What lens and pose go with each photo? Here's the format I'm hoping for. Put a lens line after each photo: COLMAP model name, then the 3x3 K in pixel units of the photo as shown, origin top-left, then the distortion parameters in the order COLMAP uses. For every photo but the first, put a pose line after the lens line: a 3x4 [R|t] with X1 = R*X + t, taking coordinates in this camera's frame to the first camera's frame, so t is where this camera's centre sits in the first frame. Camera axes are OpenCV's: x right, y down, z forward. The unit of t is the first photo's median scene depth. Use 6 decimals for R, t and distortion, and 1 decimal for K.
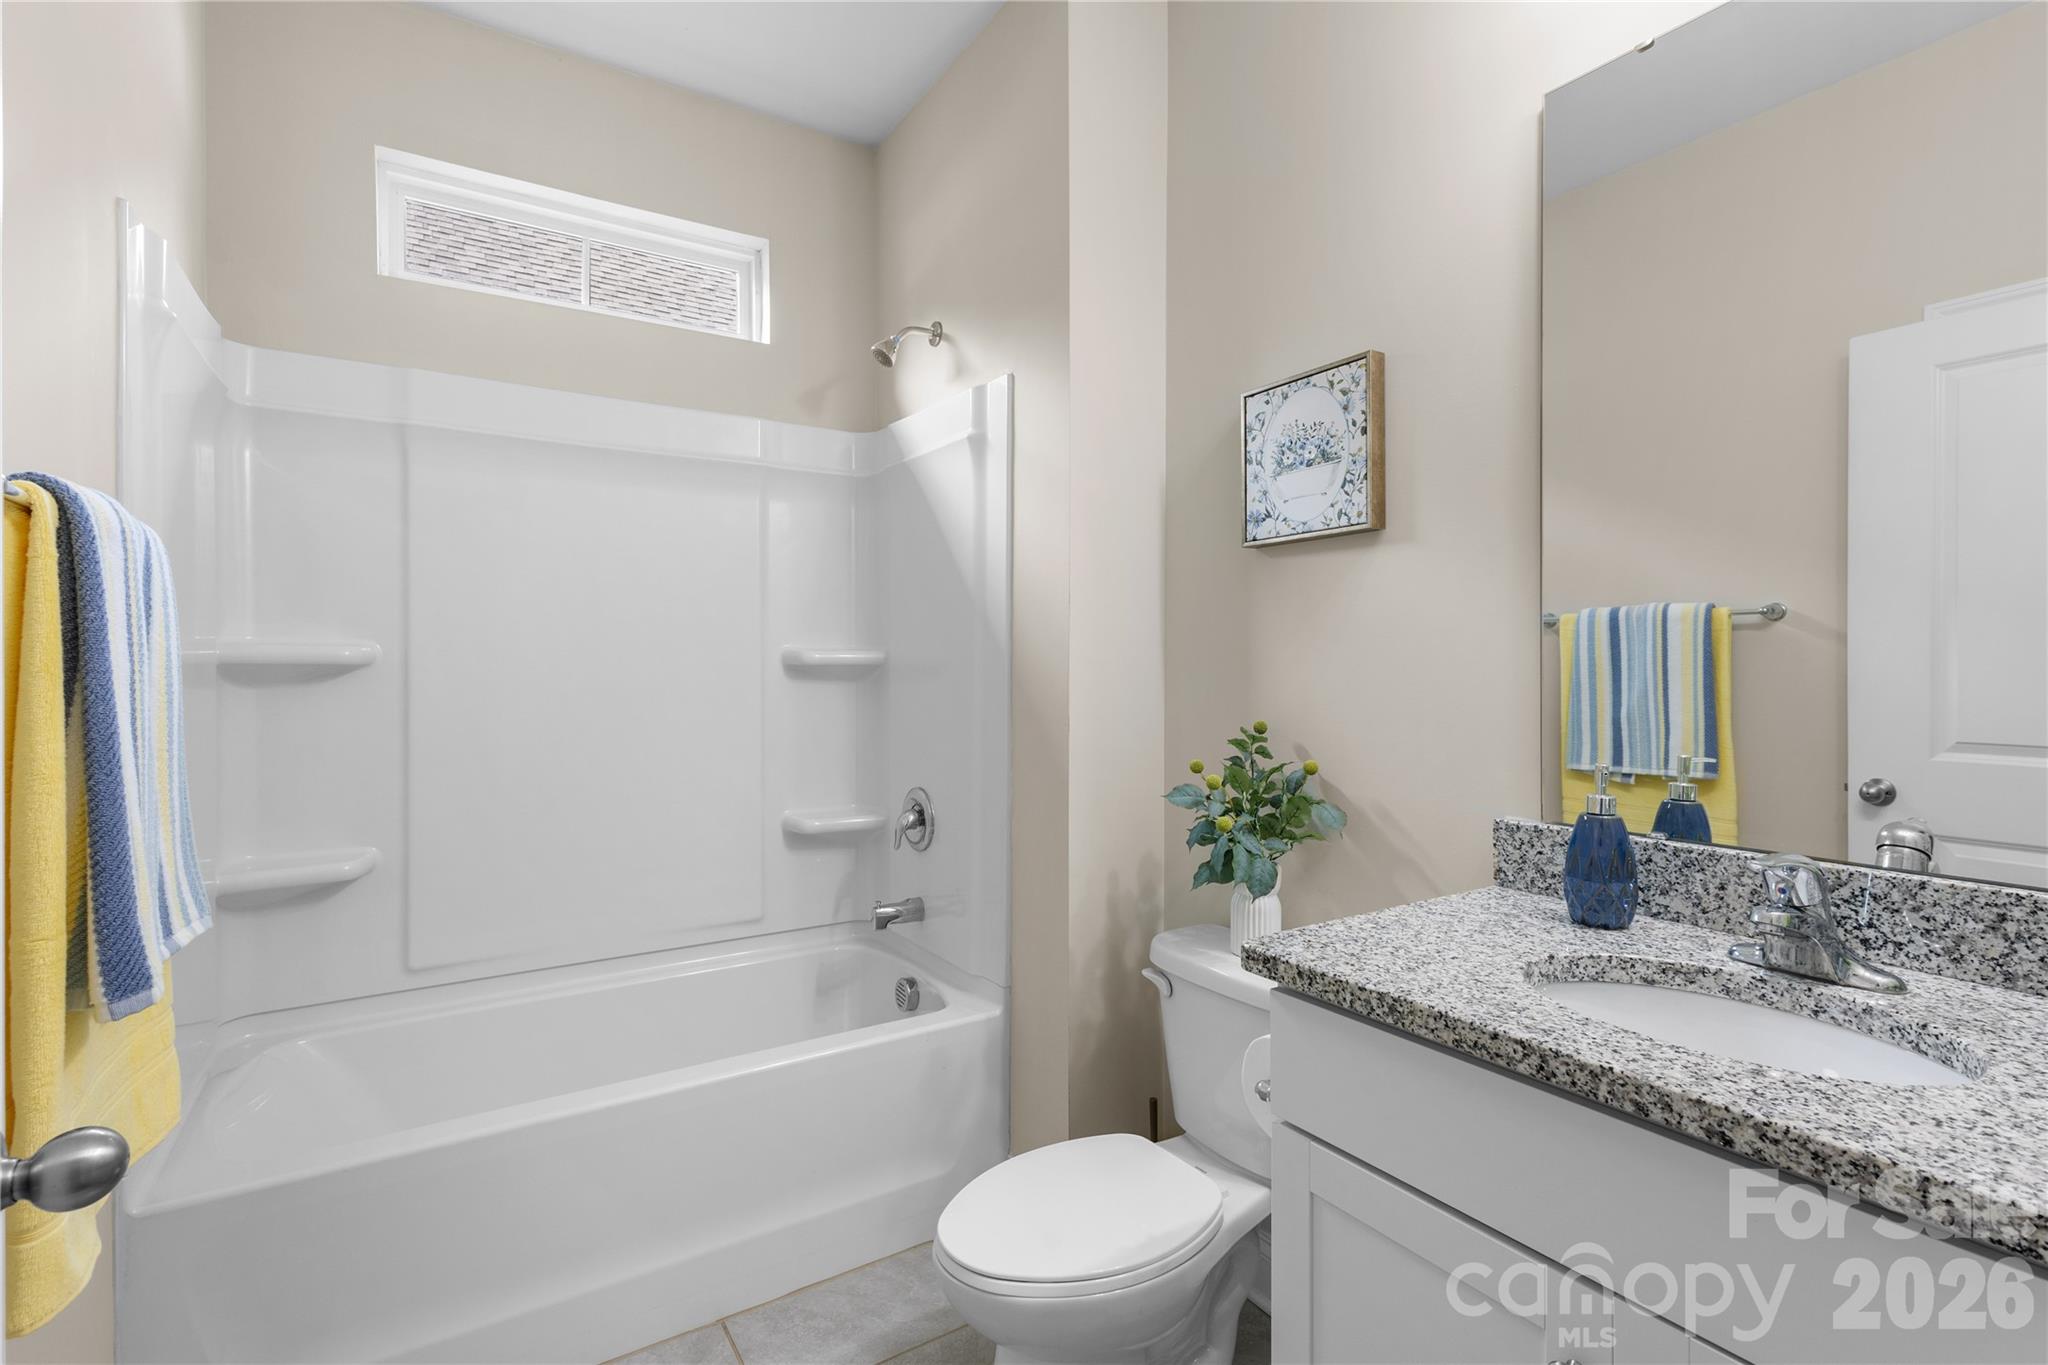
lens RADIAL K [[961.2, 0, 1033.5], [0, 961.2, 676.6], [0, 0, 1]] dist [0.012181, 0.000044]
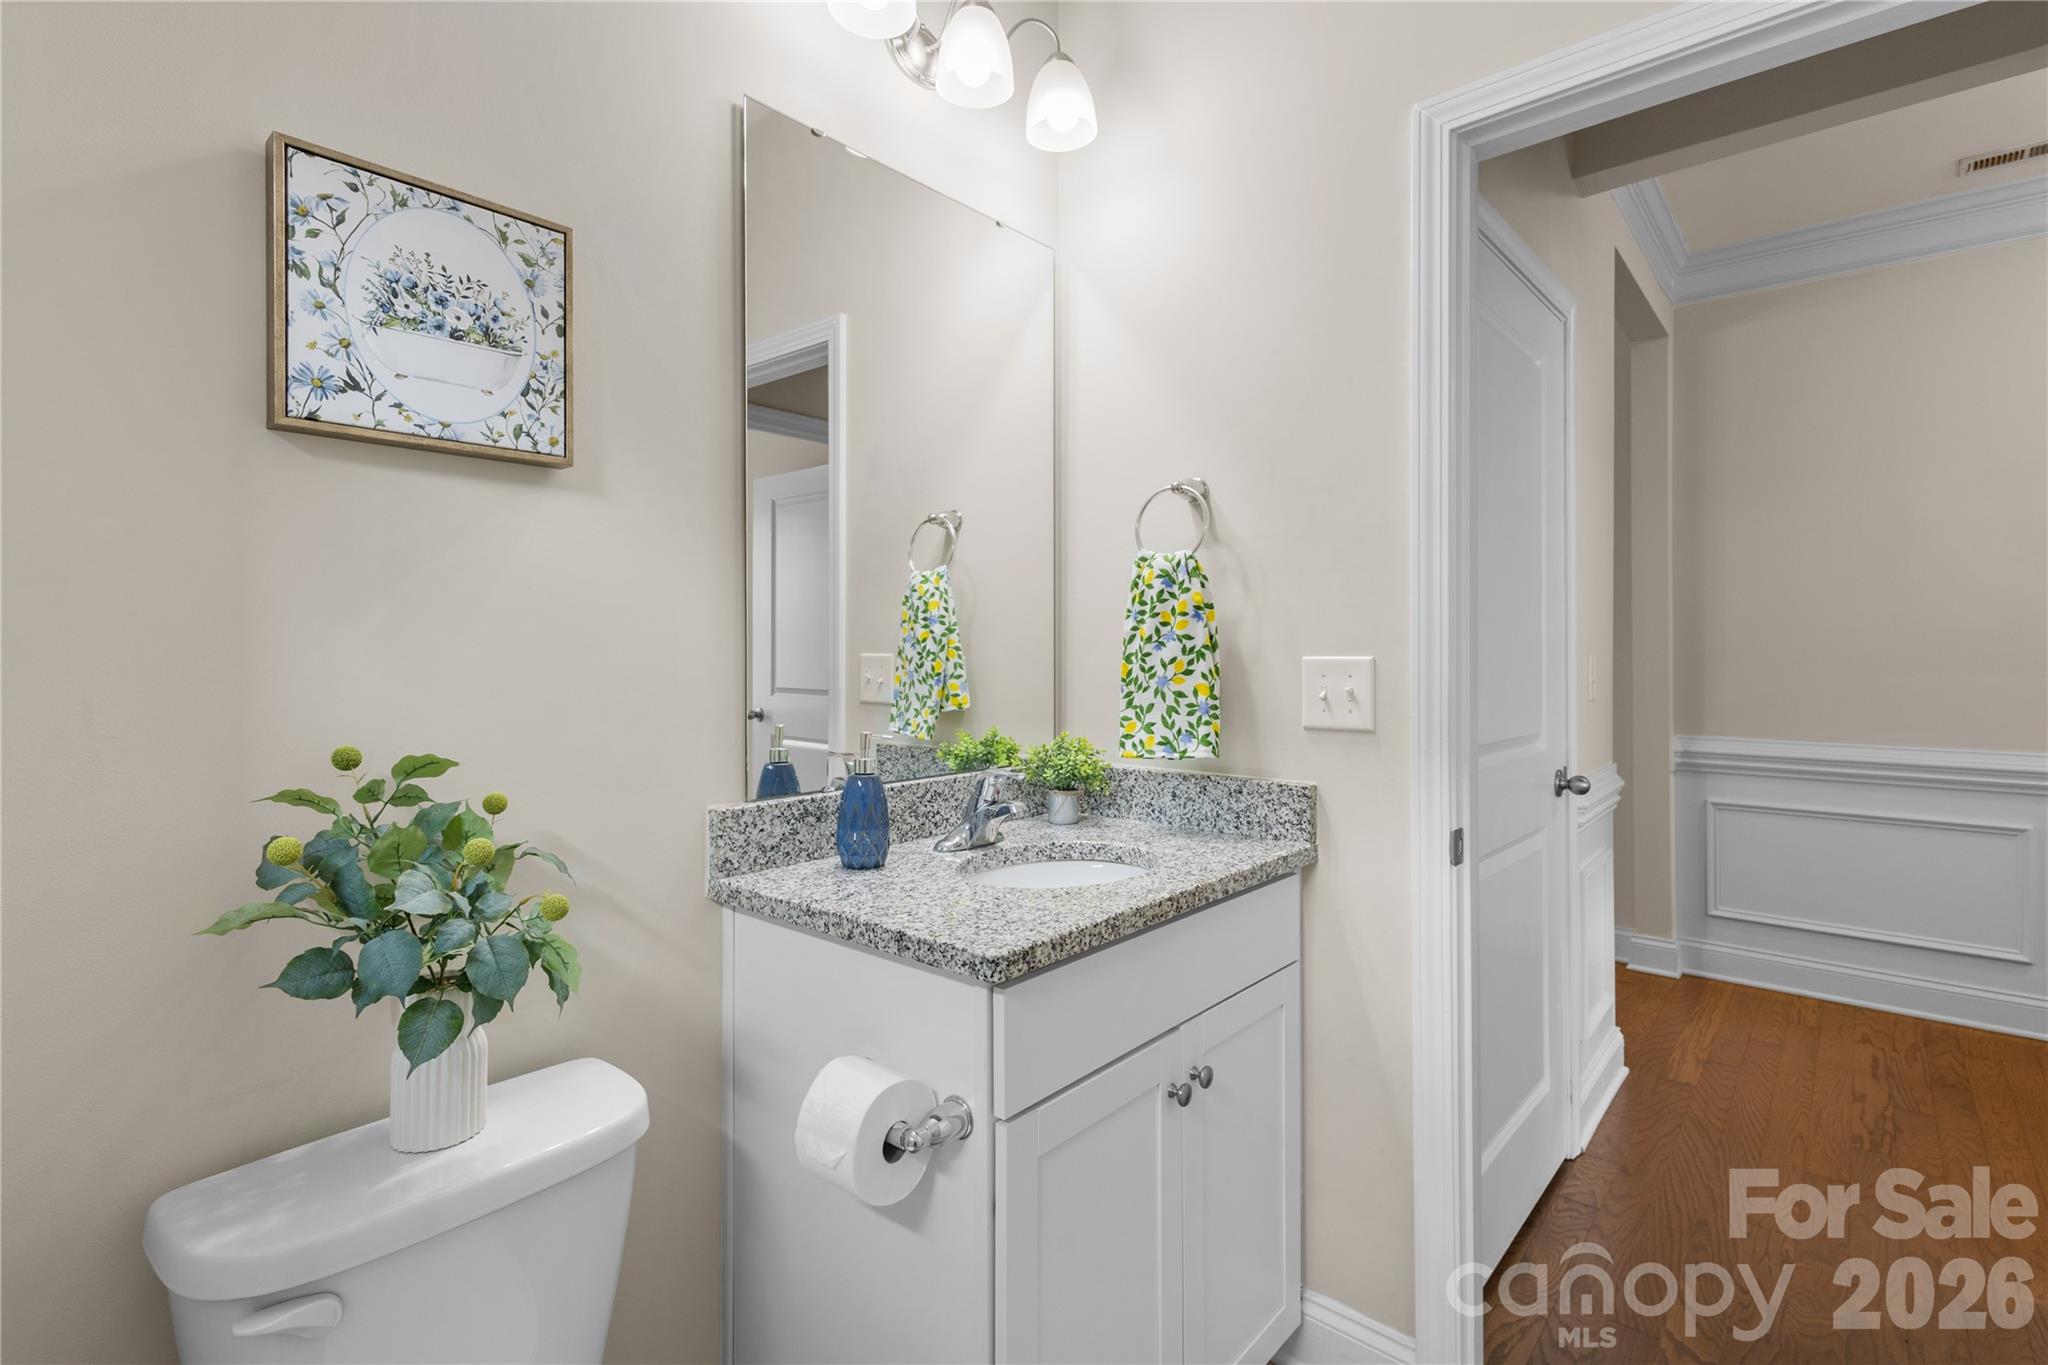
lens RADIAL K [[961.2, 0, 1032.7], [0, 961.2, 660.6], [0, 0, 1]] dist [0.012181, 0.000044]
pose [[-0.279520, -0.009212, 0.960096, -0.467651], [0.008741, 0.999888, 0.012138, -0.008650], [-0.960100, 0.011785, -0.279408, 0.857387]]
